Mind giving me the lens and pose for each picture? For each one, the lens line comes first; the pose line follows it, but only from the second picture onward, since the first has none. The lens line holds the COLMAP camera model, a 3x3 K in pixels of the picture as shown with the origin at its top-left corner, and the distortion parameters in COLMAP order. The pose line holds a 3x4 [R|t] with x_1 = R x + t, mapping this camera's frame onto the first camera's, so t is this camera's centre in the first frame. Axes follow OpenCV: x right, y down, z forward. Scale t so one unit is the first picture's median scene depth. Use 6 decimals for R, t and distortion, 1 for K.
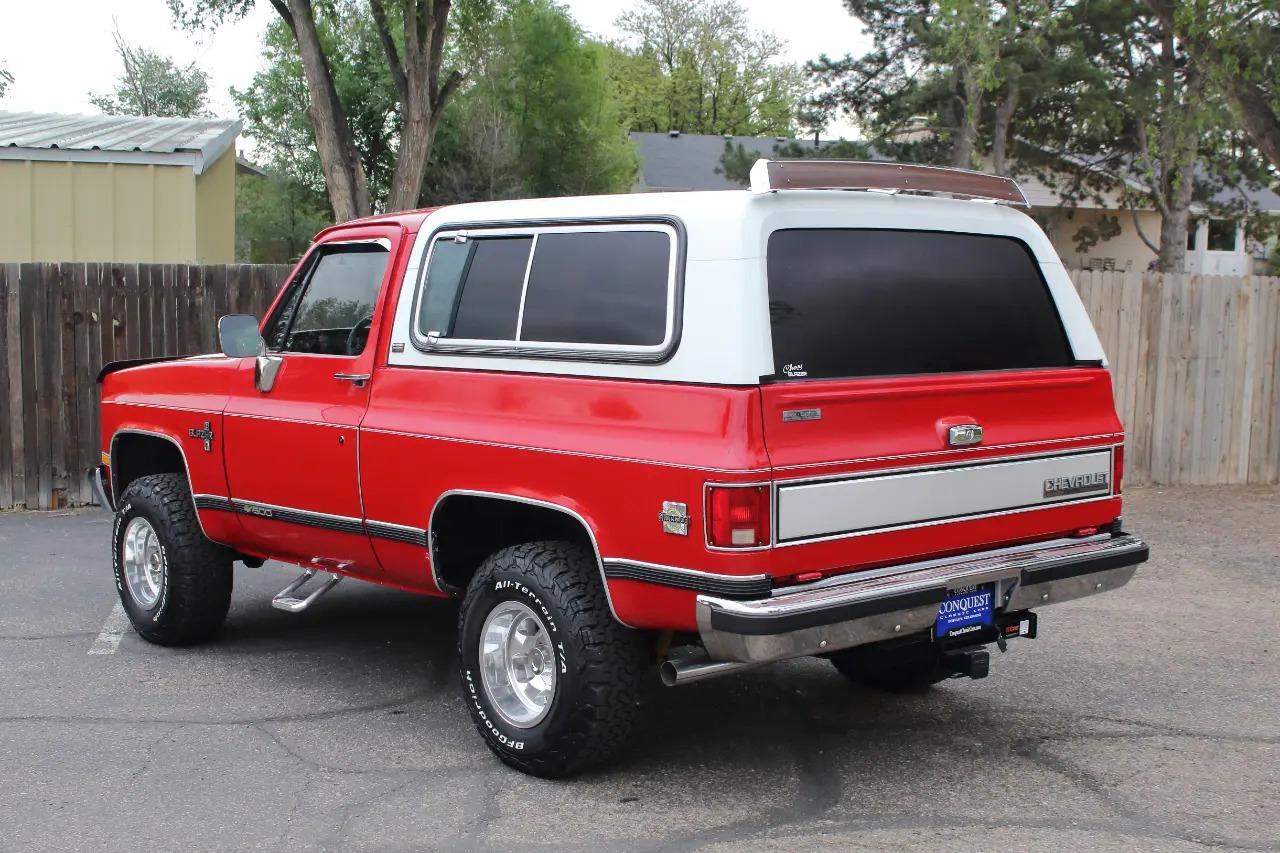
lens RADIAL K [[1647.6, 0, 644.7], [0, 1647.6, 431.7], [0, 0, 1]] dist [-0.022785, -0.043247]
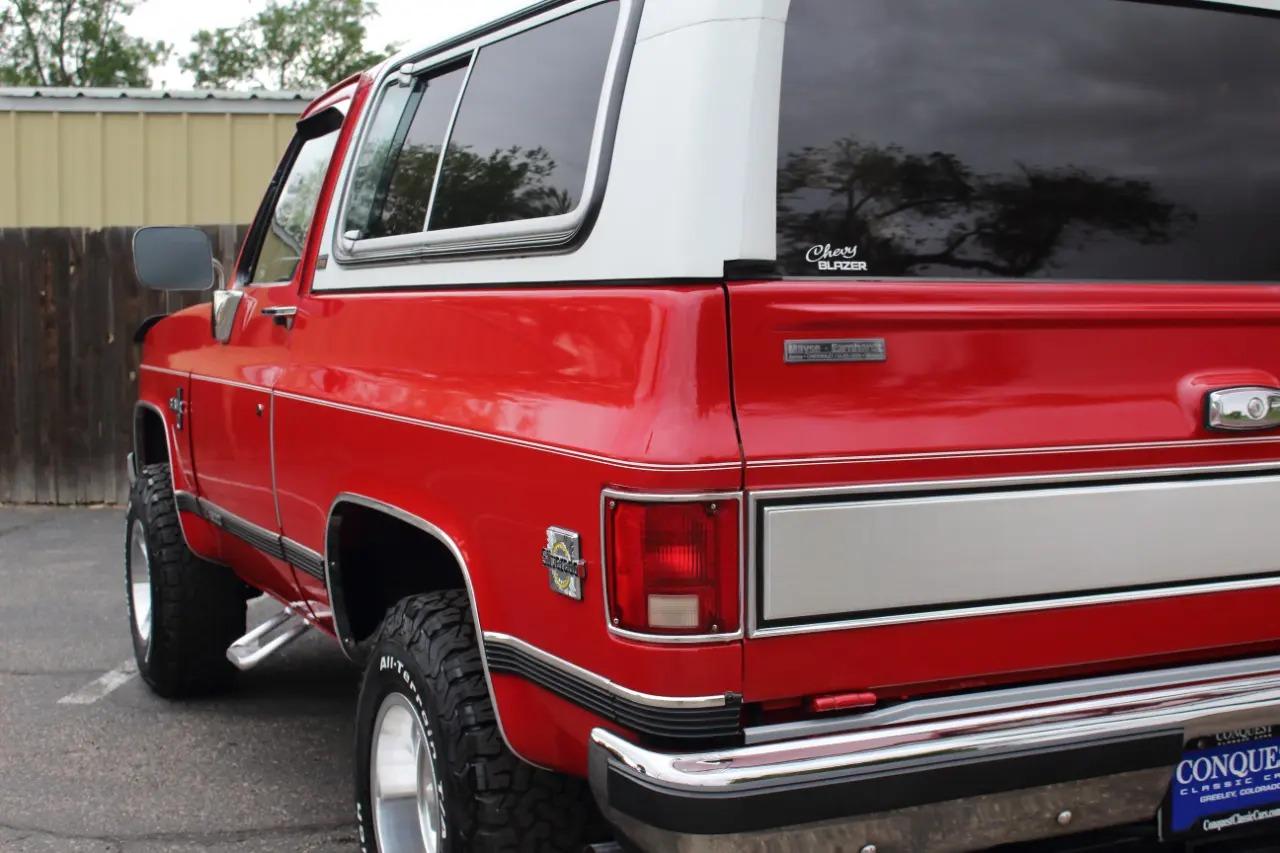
lens RADIAL K [[1647.6, 0, 644.7], [0, 1647.6, 431.7], [0, 0, 1]] dist [-0.022785, -0.043247]
pose [[0.962777, 0.020940, -0.269484, 0.138354], [-0.022914, 0.999729, -0.004181, 0.013019], [0.269323, 0.010200, 0.962996, 0.444735]]
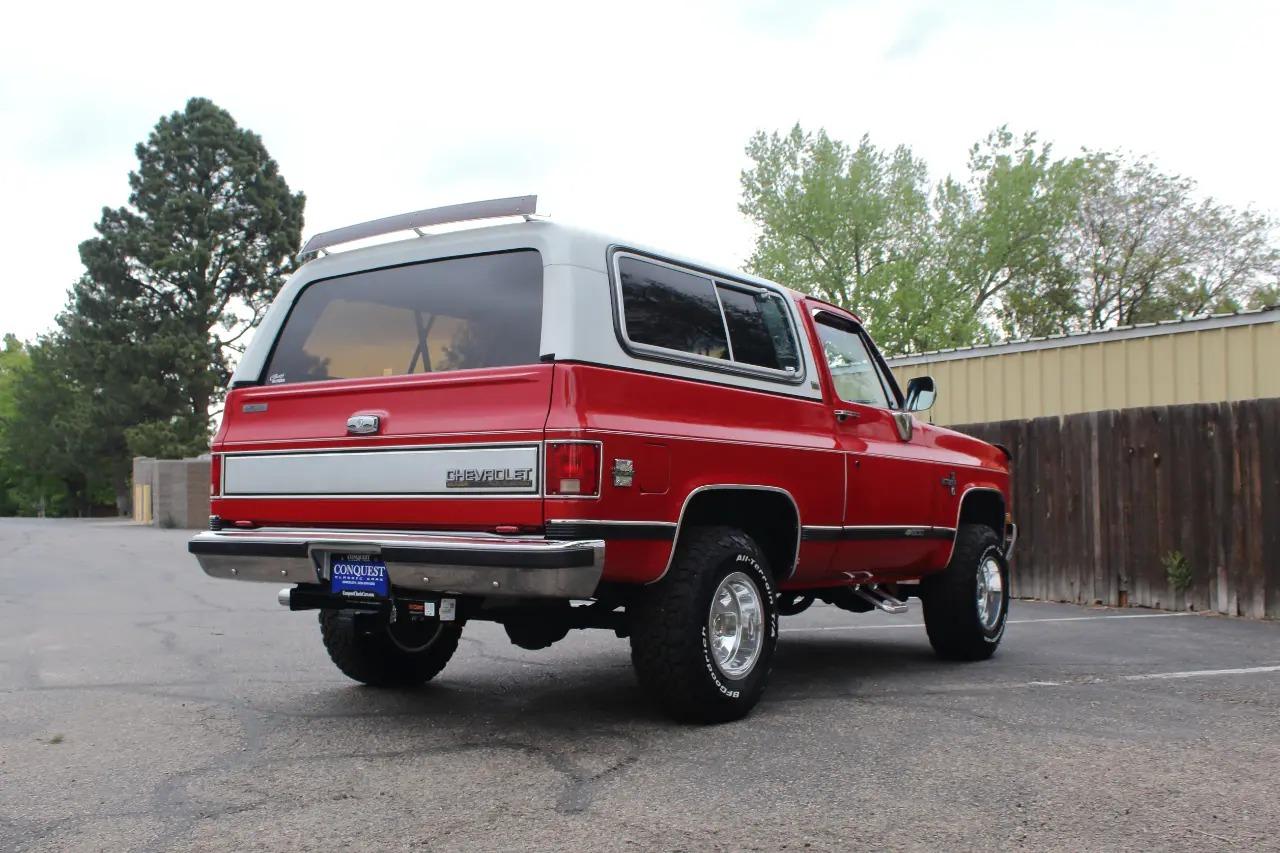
lens RADIAL K [[1286.4, 0, 647.8], [0, 1286.4, 432.1], [0, 0, 1]] dist [-0.149661, 0.133319]
pose [[0.248632, -0.060162, -0.966728, 1.004661], [-0.088915, 0.992437, -0.084630, 0.059404], [0.964508, 0.106999, 0.241403, 0.872410]]
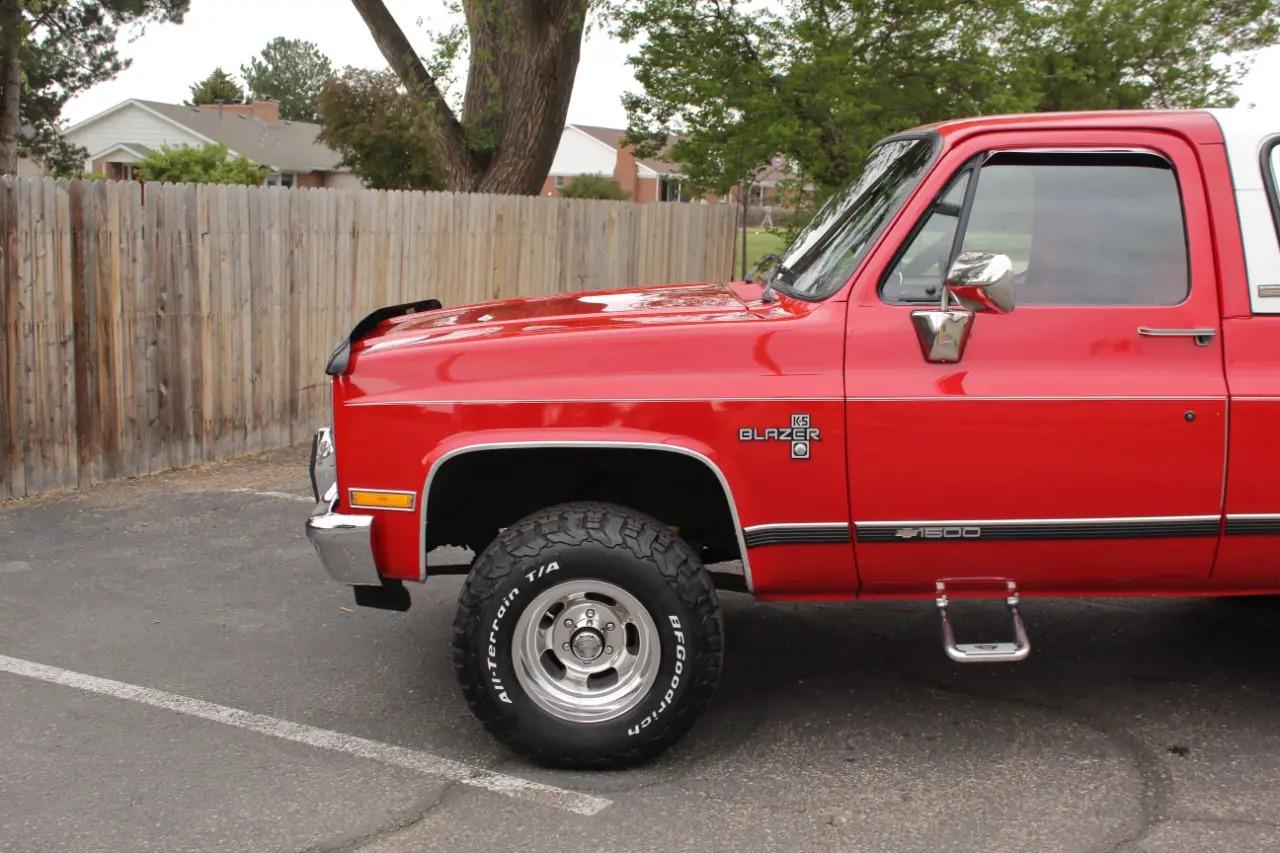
lens RADIAL K [[1459.0, 0, 637.3], [0, 1459.0, 429.2], [0, 0, 1]] dist [-0.075339, 0.015745]
pose [[0.671343, -0.106948, 0.733390, -0.876962], [0.063589, 0.994197, 0.086772, -0.065155], [-0.738414, -0.011618, 0.674247, 0.776434]]
